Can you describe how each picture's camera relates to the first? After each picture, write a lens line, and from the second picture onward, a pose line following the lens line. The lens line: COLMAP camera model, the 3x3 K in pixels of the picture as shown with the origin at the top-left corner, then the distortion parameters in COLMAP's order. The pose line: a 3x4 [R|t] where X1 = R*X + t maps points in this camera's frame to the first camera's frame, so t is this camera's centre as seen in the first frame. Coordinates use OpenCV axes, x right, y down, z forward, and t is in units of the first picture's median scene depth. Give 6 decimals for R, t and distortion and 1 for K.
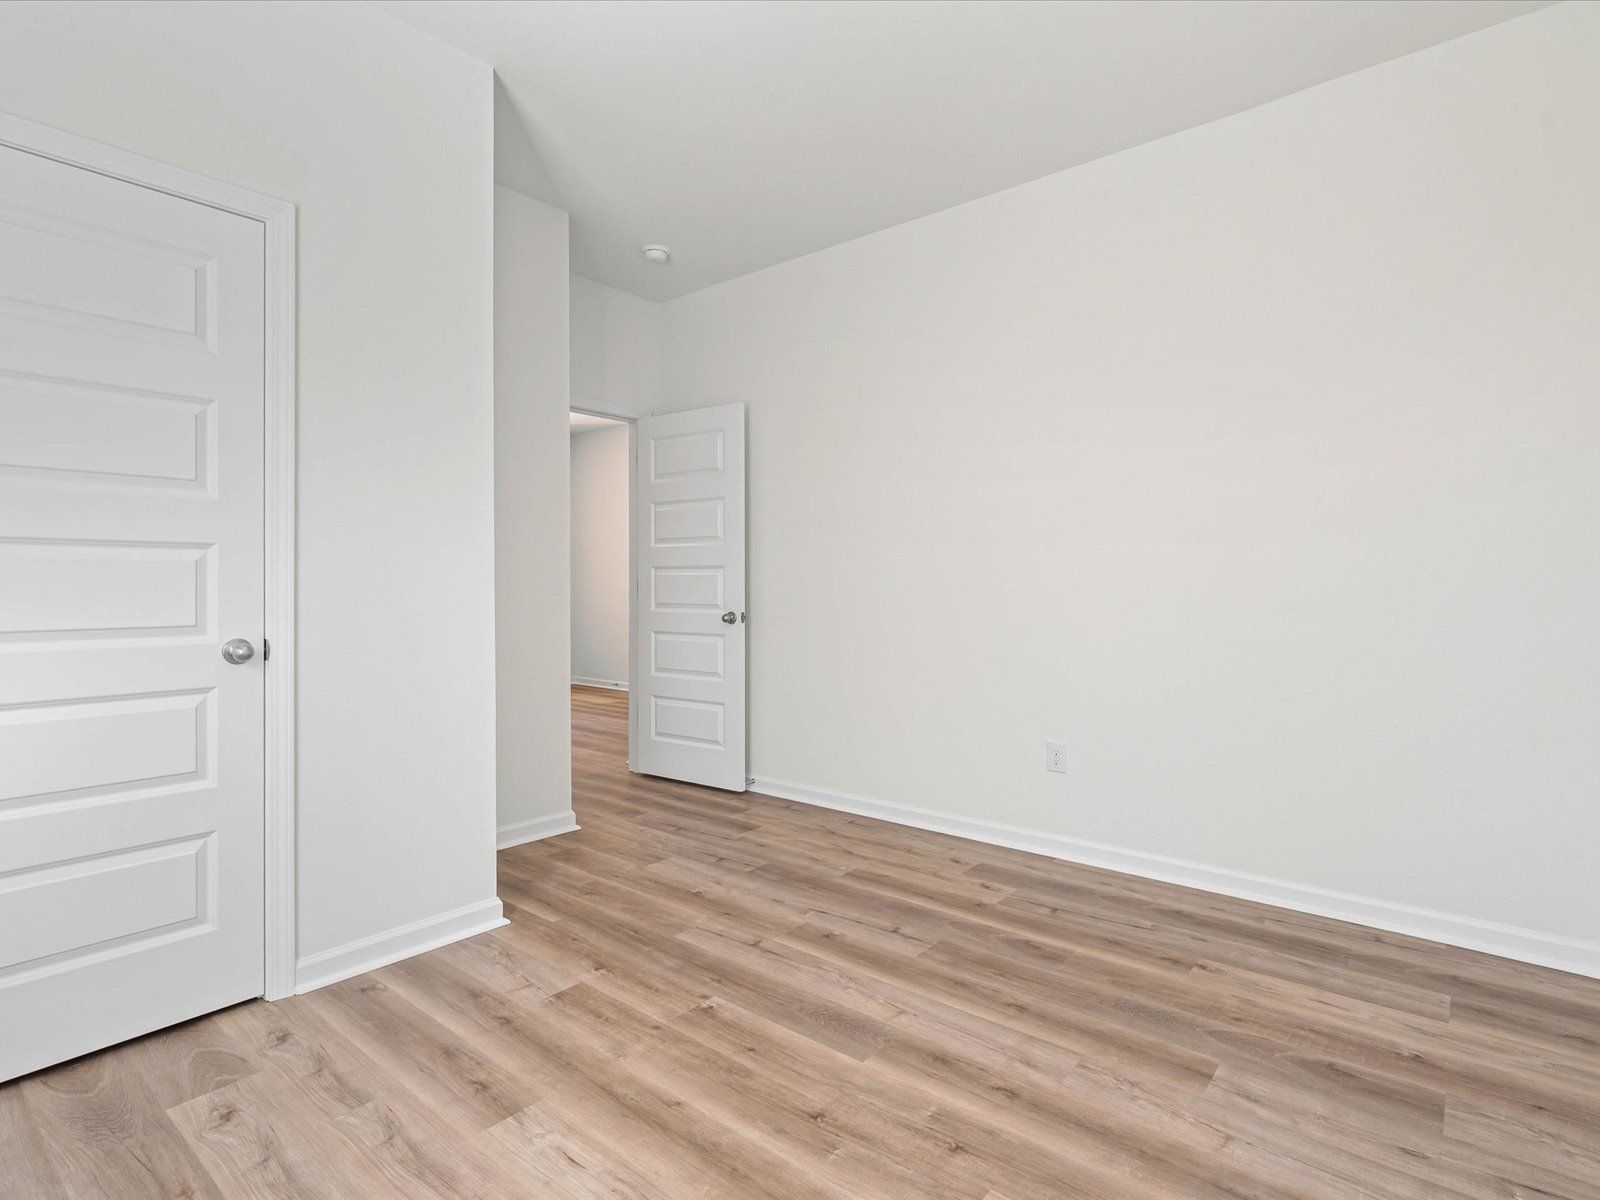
lens RADIAL K [[853.1, 0, 800.0], [0, 853.1, 600.0], [0, 0, 1]] dist [0.001382, 0.001148]
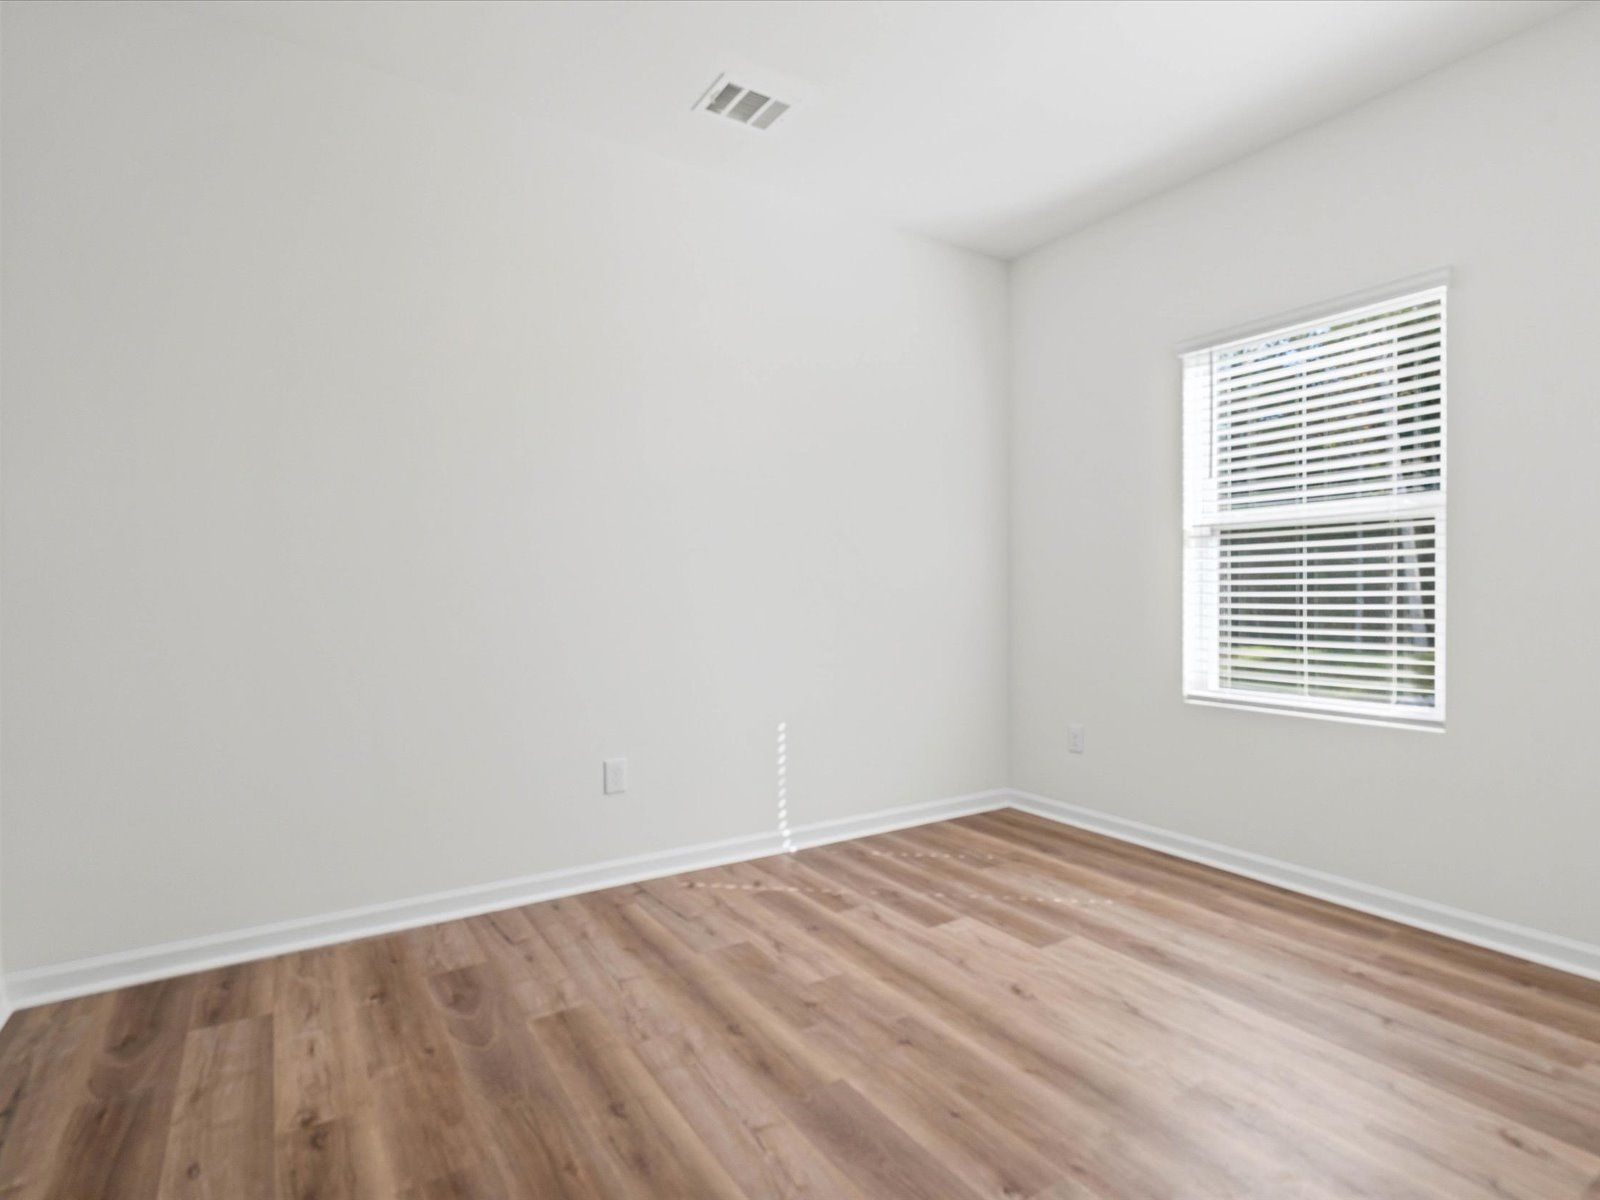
lens RADIAL K [[853.1, 0, 800.0], [0, 853.1, 600.0], [0, 0, 1]] dist [0.001382, 0.001148]
pose [[-0.955966, -0.003027, 0.293463, -0.157610], [0.006490, 0.999484, 0.031450, -0.033279], [-0.293406, 0.031969, -0.955453, 1.834001]]
